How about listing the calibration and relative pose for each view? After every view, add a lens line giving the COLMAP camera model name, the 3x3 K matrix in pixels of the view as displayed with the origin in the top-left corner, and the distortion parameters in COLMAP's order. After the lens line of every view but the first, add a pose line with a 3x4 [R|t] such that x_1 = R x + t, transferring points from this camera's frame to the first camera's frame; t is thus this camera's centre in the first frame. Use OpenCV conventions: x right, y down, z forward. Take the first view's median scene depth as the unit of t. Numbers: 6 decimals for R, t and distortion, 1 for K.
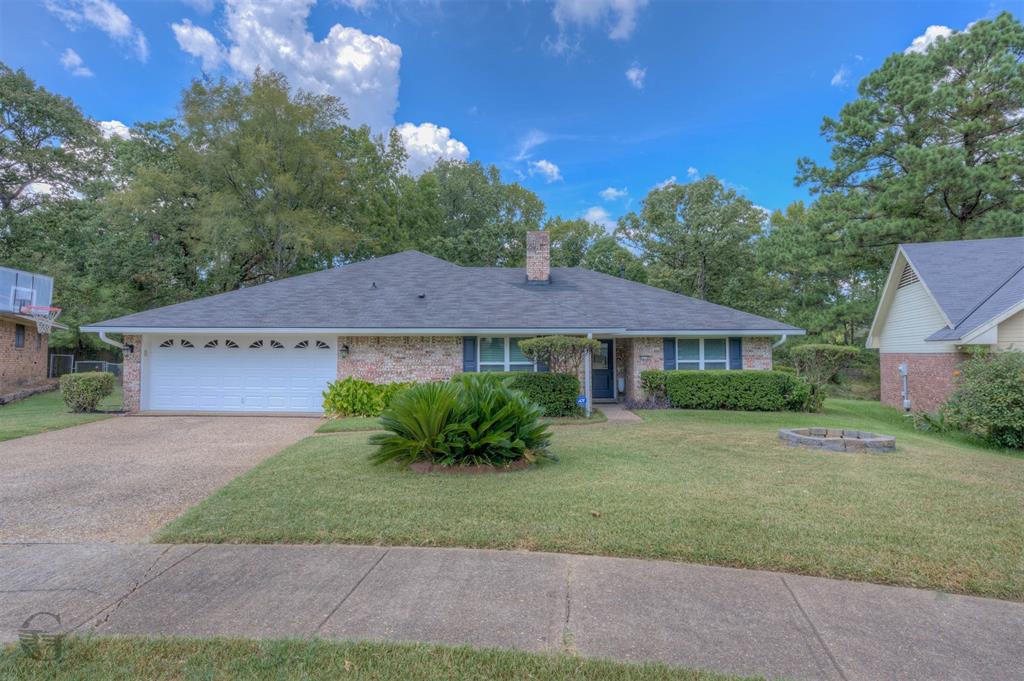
lens RADIAL K [[513.6, 0, 513.1], [0, 513.6, 339.4], [0, 0, 1]] dist [0.000791, -0.000381]
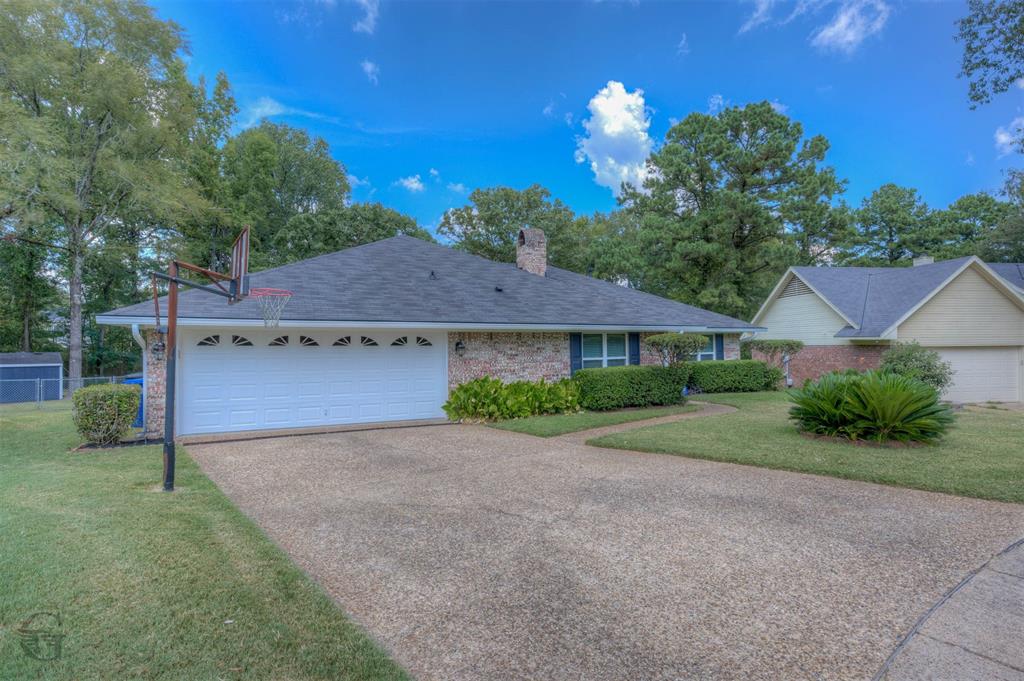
lens RADIAL K [[513.6, 0, 513.1], [0, 513.6, 339.6], [0, 0, 1]] dist [0.000791, -0.000381]
pose [[0.882847, -0.002580, 0.469653, -0.643148], [-0.004661, 0.999888, 0.014256, -0.005654], [-0.469637, -0.014775, 0.882736, 0.159268]]
